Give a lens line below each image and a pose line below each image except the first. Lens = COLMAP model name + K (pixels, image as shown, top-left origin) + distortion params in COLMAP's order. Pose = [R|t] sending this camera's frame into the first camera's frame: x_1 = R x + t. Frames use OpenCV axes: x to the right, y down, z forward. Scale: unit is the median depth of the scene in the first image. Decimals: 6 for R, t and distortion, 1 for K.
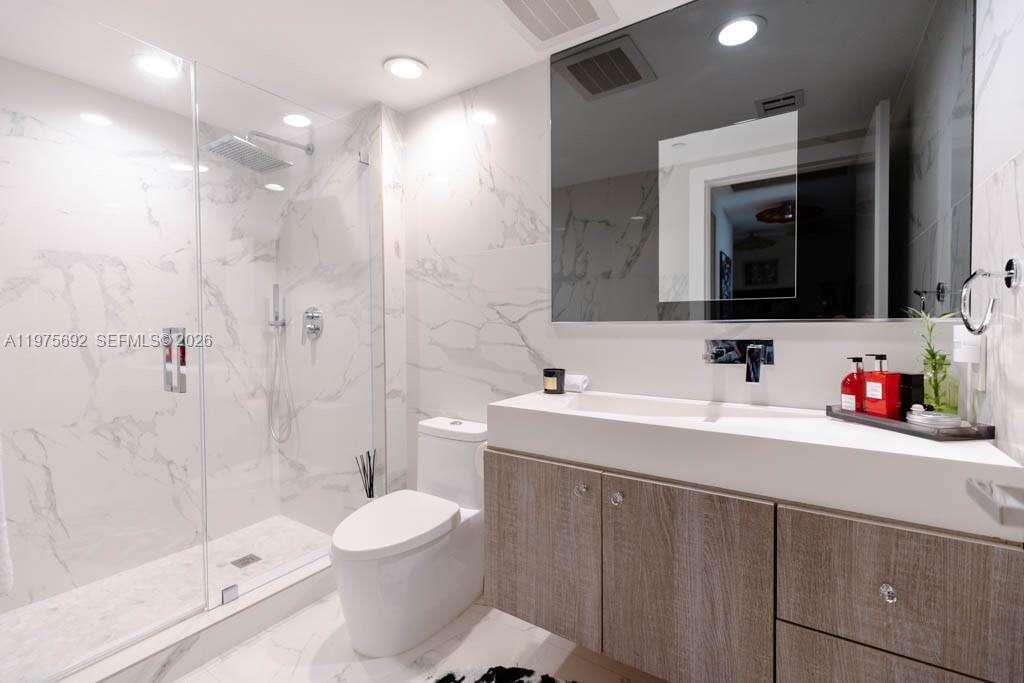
lens RADIAL K [[456.1, 0, 506.2], [0, 456.1, 337.9], [0, 0, 1]] dist [0.001594, 0.000242]
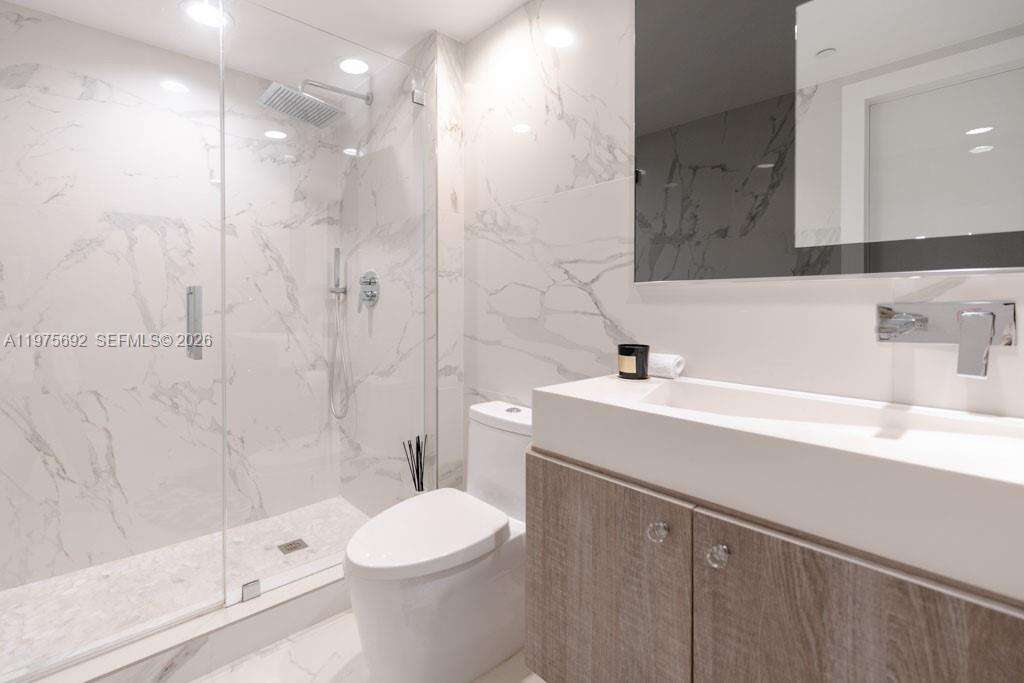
lens RADIAL K [[462.2, 0, 509.0], [0, 462.2, 310.1], [0, 0, 1]] dist [0.001473, 0.000074]
pose [[0.973475, 0.010357, -0.228559, 0.067287], [-0.014147, 0.999788, -0.014950, 0.022671], [0.228356, 0.017787, 0.973415, 0.201909]]
